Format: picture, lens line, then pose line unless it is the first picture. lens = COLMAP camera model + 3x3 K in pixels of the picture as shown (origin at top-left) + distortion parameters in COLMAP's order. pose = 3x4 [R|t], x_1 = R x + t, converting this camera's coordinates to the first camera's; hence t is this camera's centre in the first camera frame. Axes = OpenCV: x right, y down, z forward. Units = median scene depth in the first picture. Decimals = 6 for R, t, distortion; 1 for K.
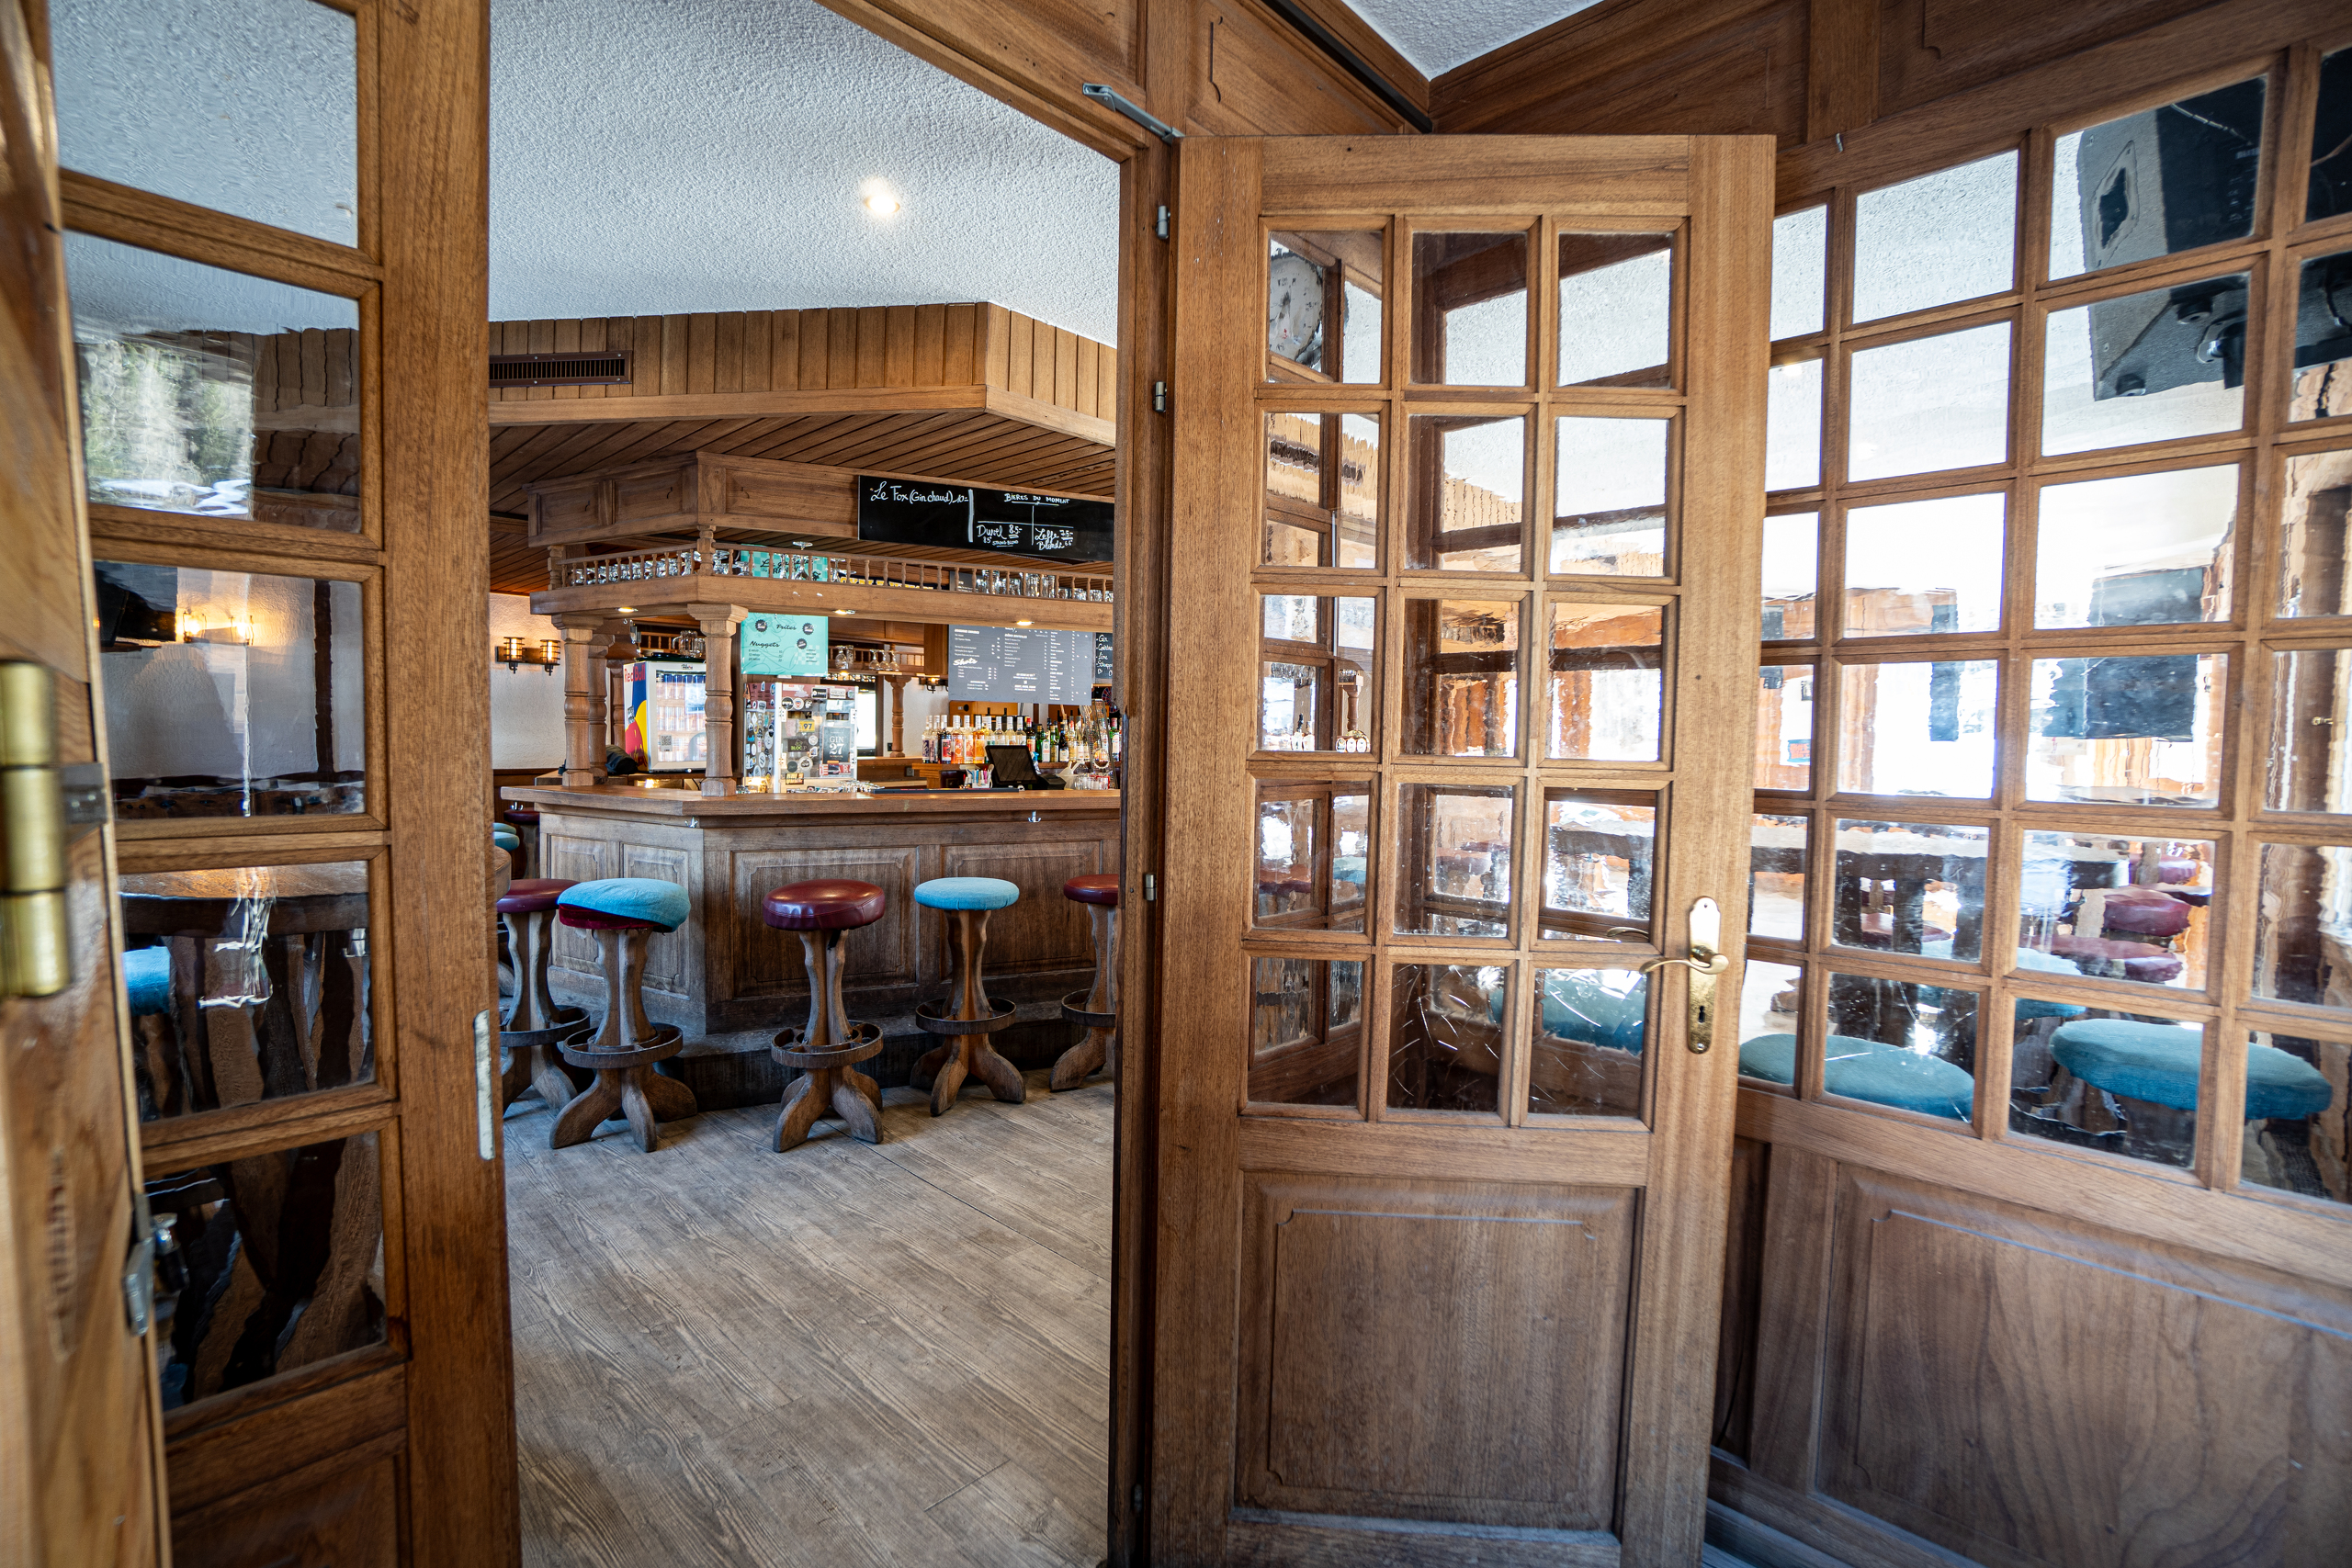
lens RADIAL K [[1030.7, 0, 1162.4], [0, 1030.7, 780.4], [0, 0, 1]] dist [-0.066689, 0.024113]
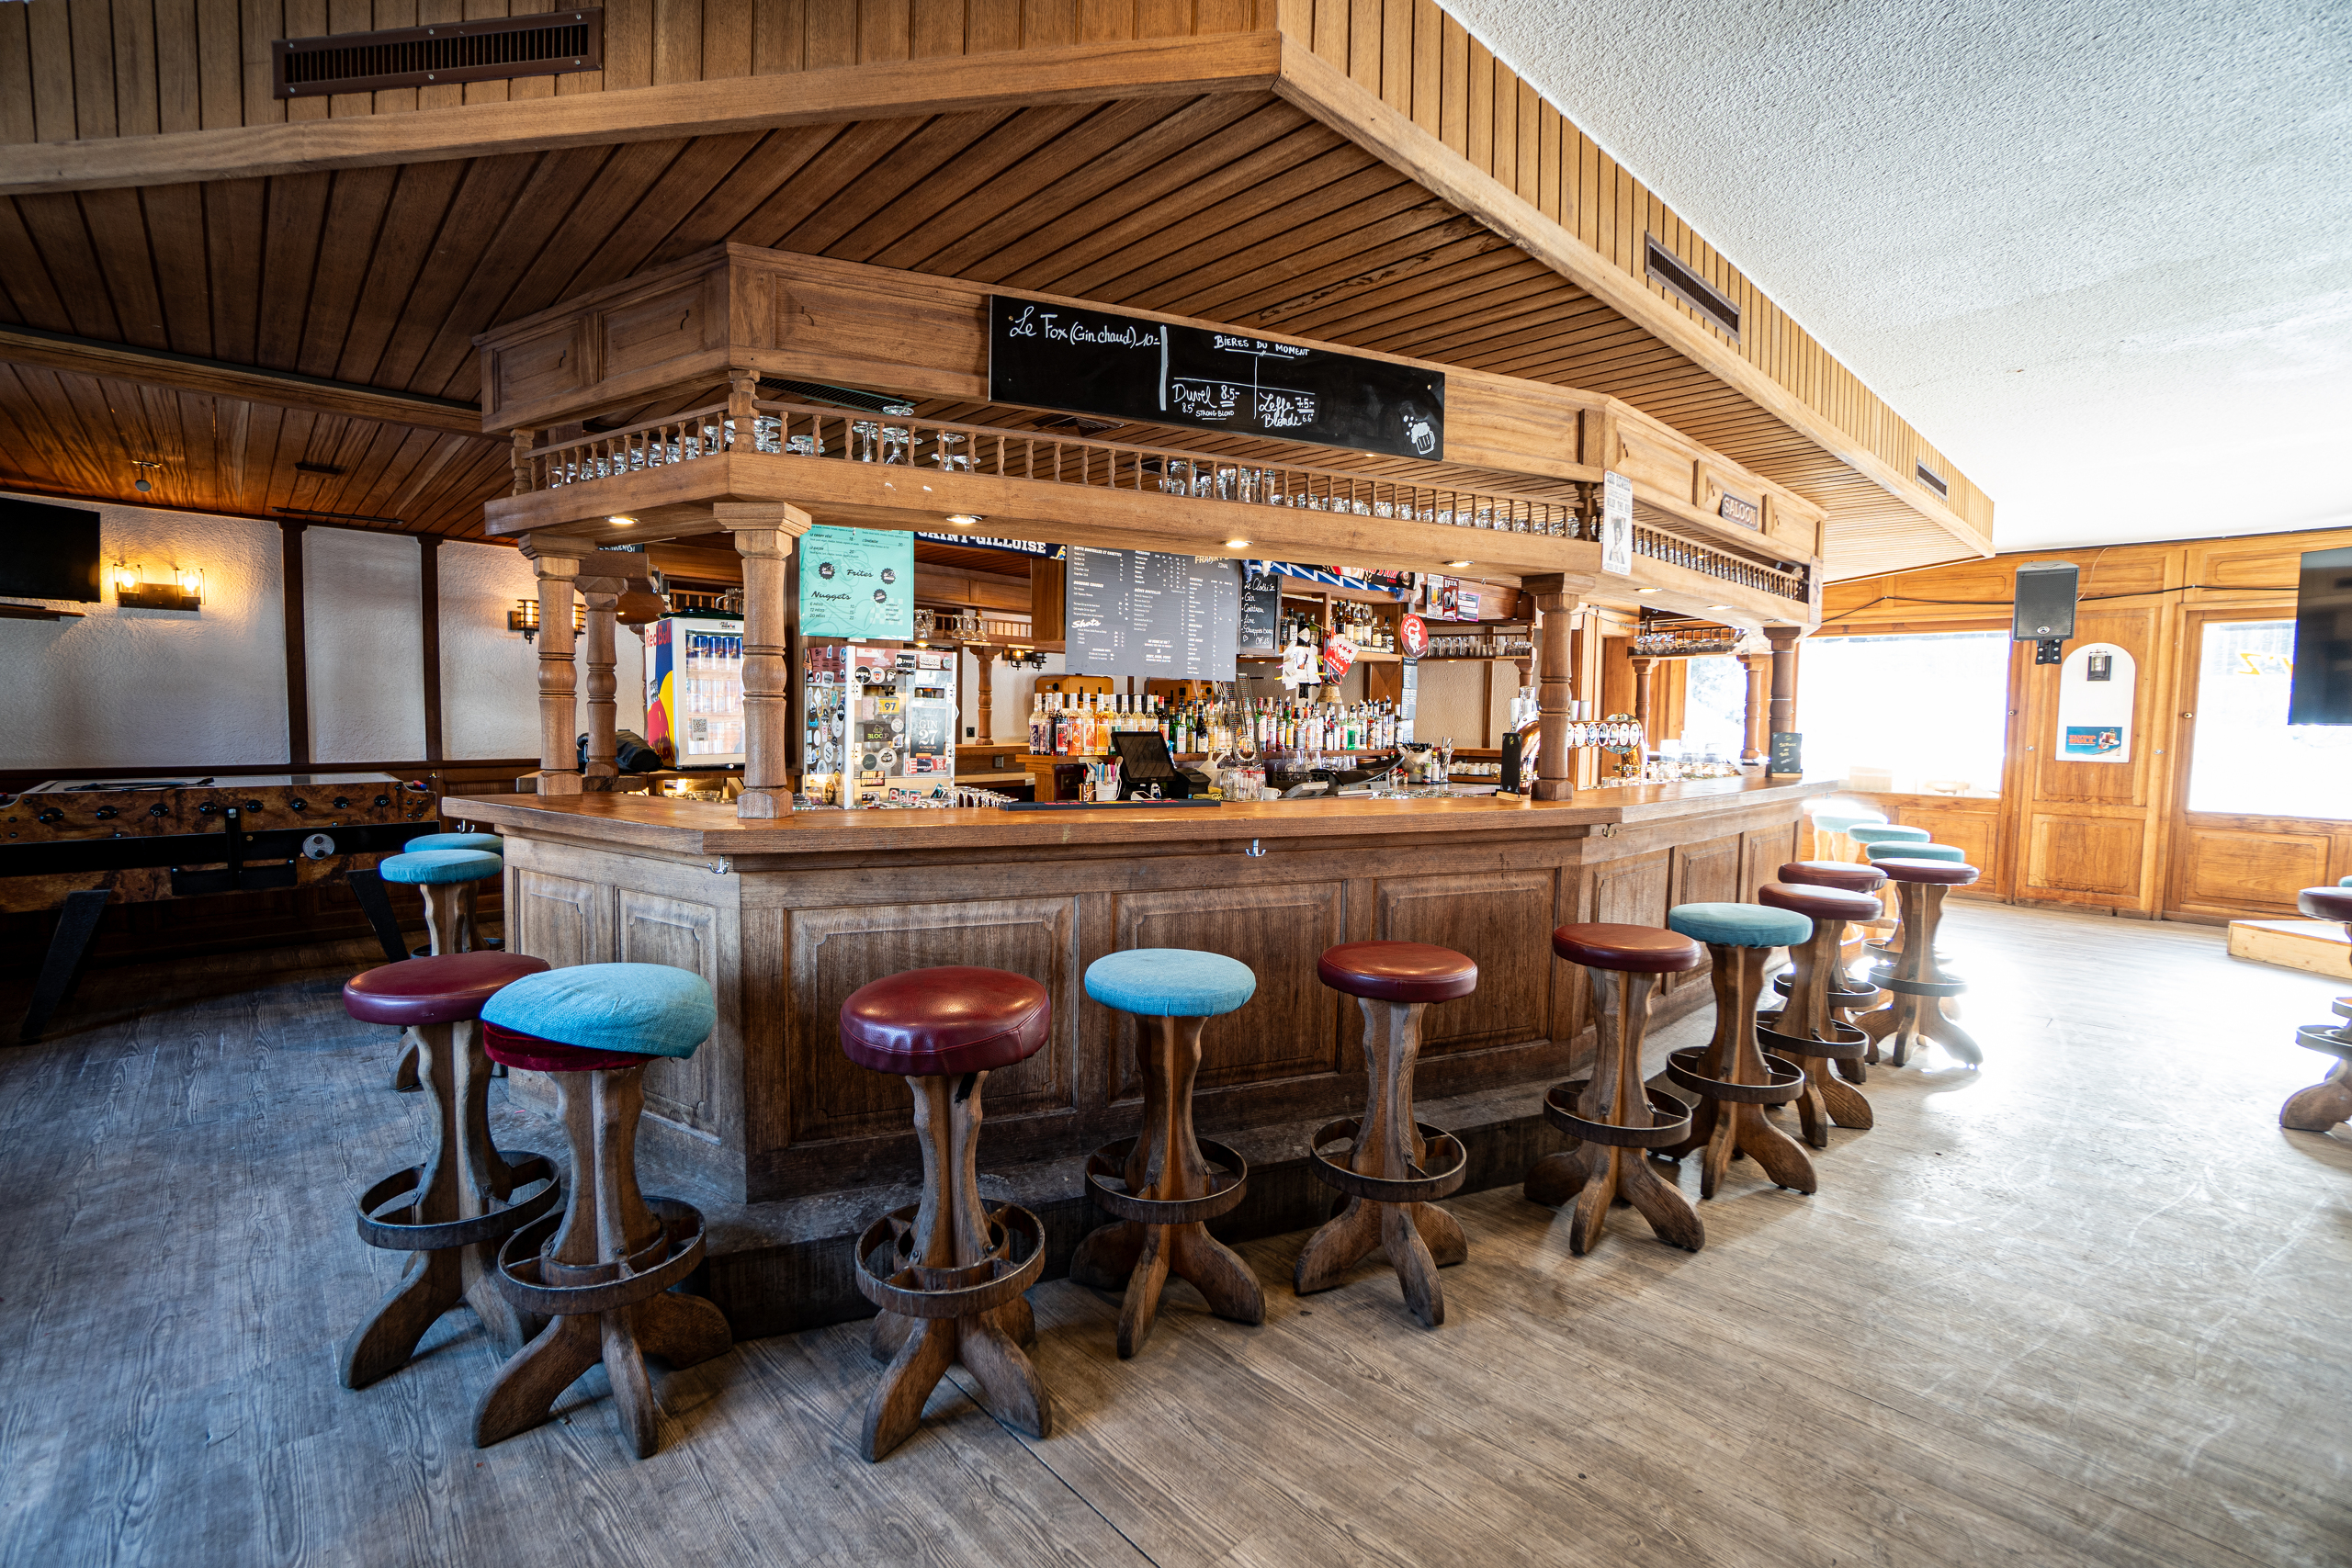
lens RADIAL K [[1030.7, 0, 1162.4], [0, 1030.7, 780.4], [0, 0, 1]] dist [-0.066689, 0.024113]
pose [[0.998709, 0.004017, -0.050637, -0.155663], [-0.003195, 0.999862, 0.016290, -0.017019], [0.050696, -0.016107, 0.998584, 0.375097]]
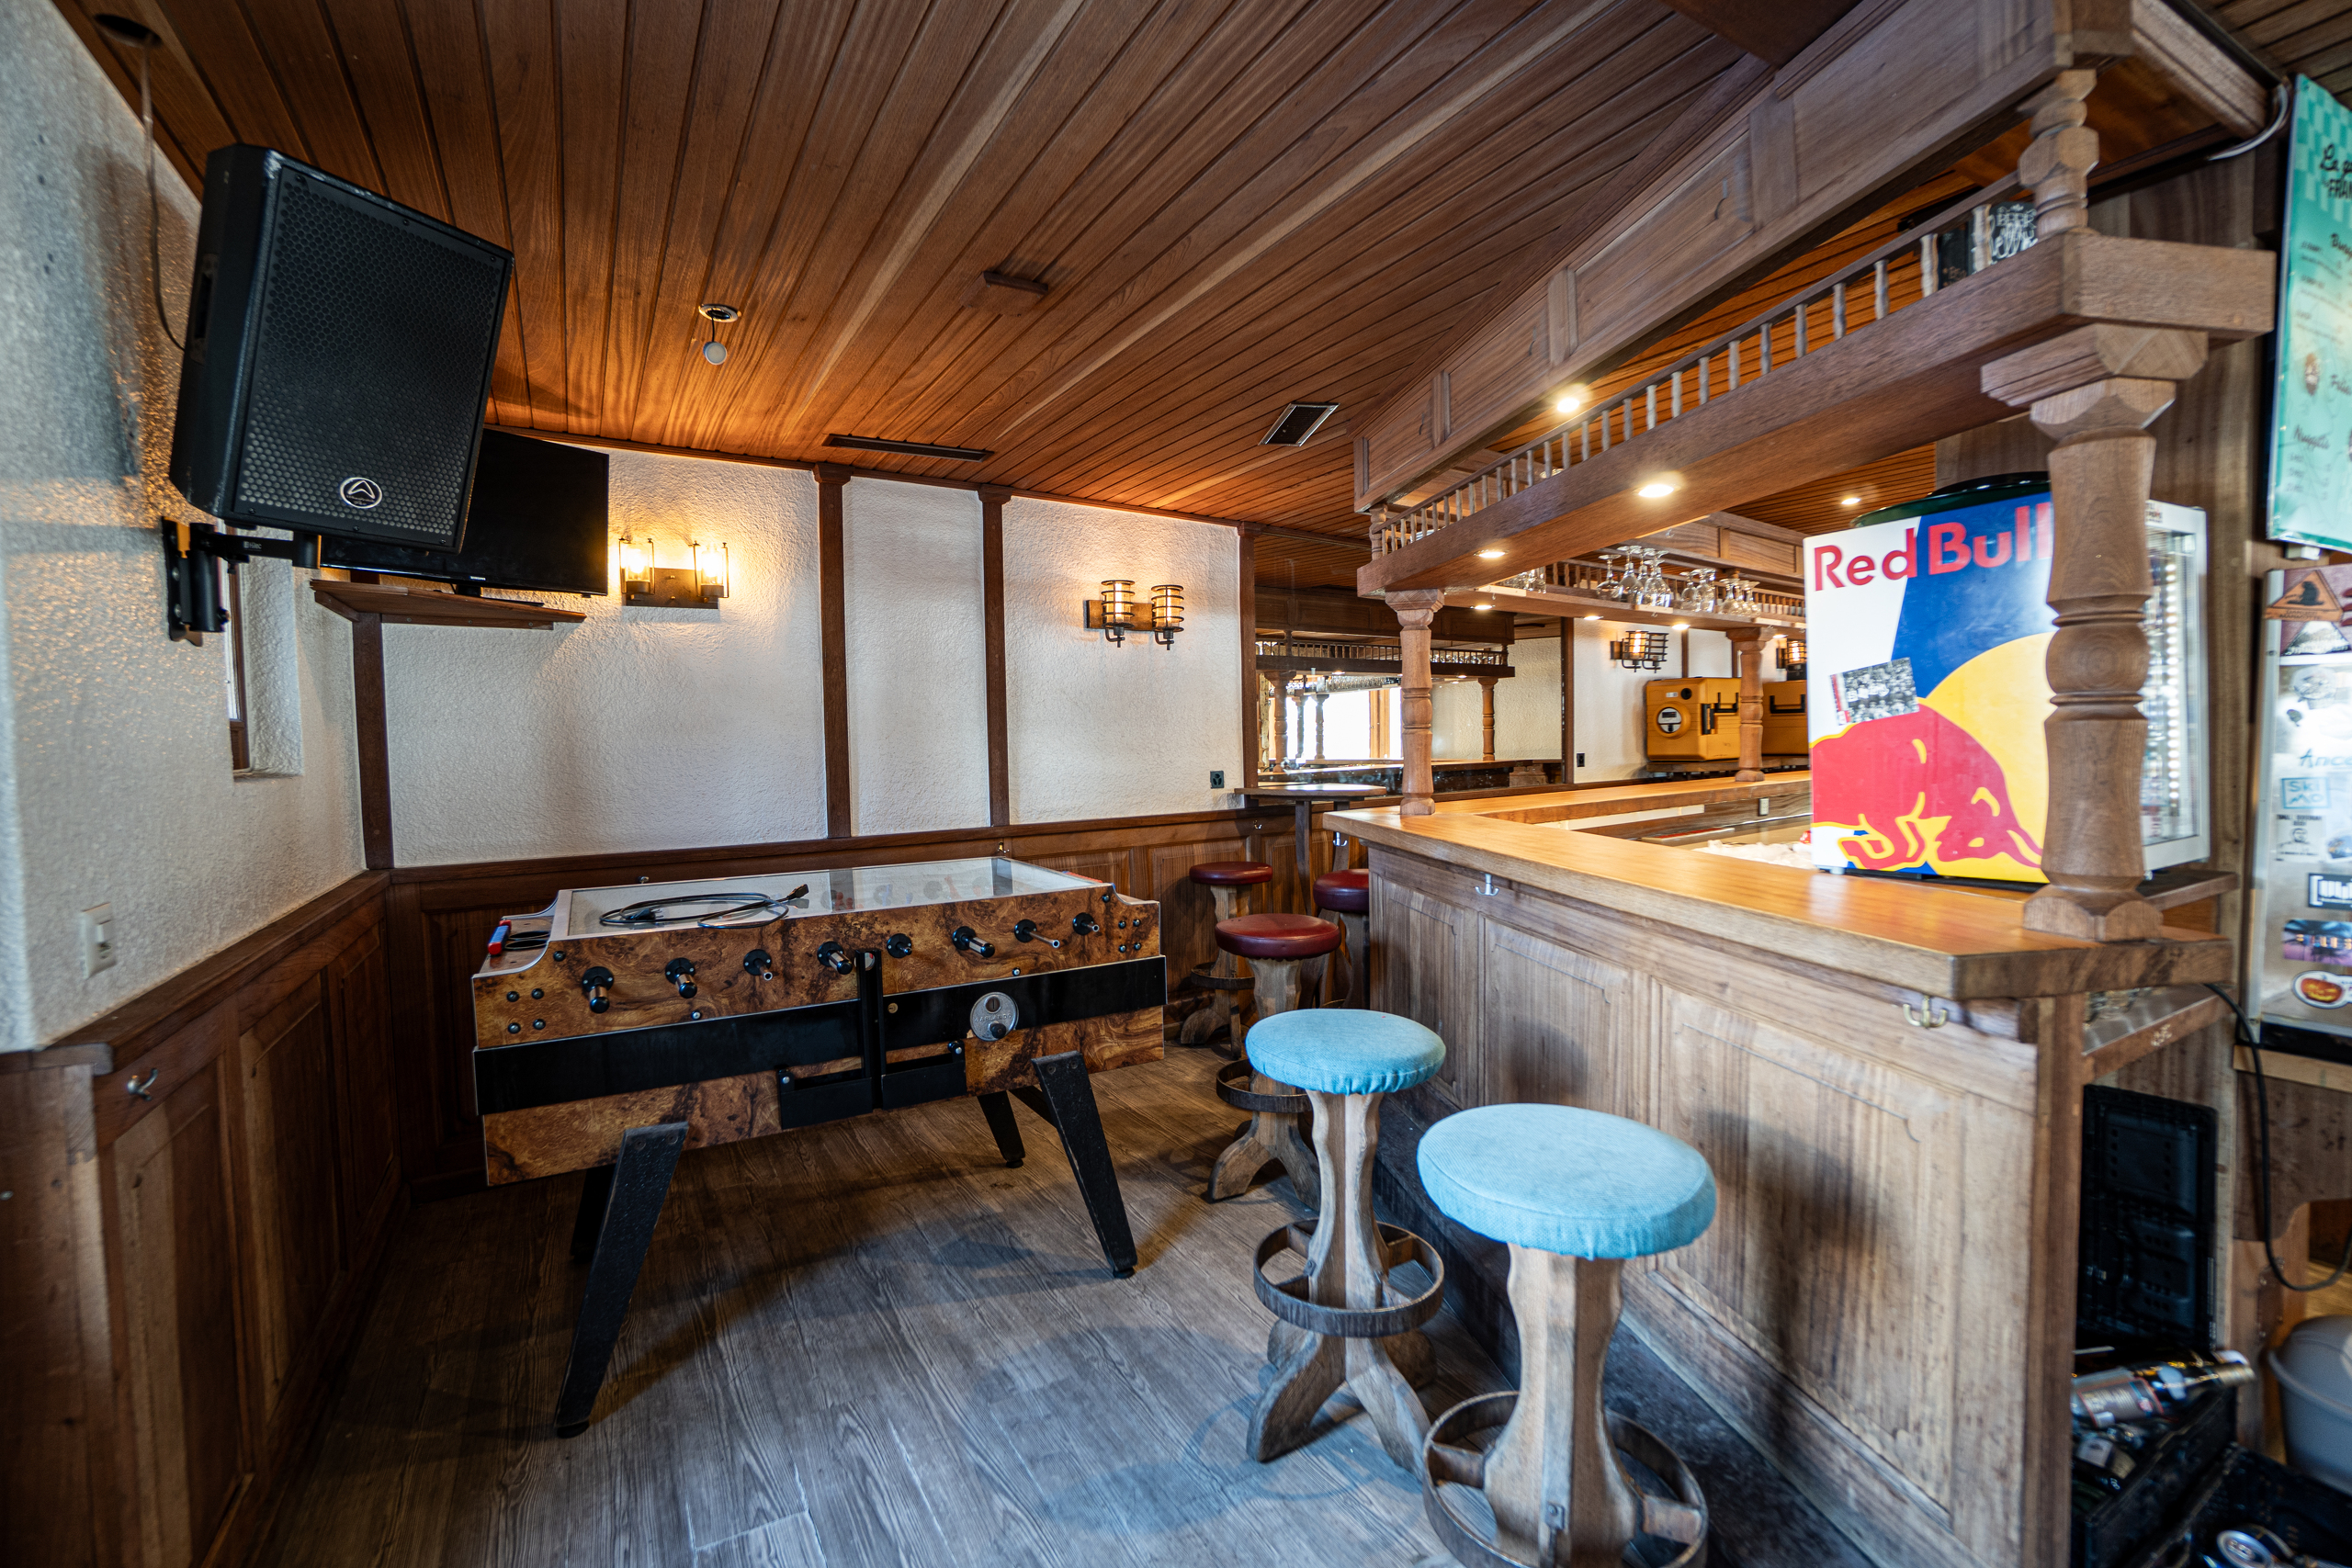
lens RADIAL K [[1030.7, 0, 1162.4], [0, 1030.7, 780.4], [0, 0, 1]] dist [-0.066689, 0.024113]
pose [[0.959505, -0.020810, -0.280921, -0.887007], [0.019106, 0.999779, -0.008802, -0.052931], [0.281042, 0.003079, 0.959690, 0.886522]]
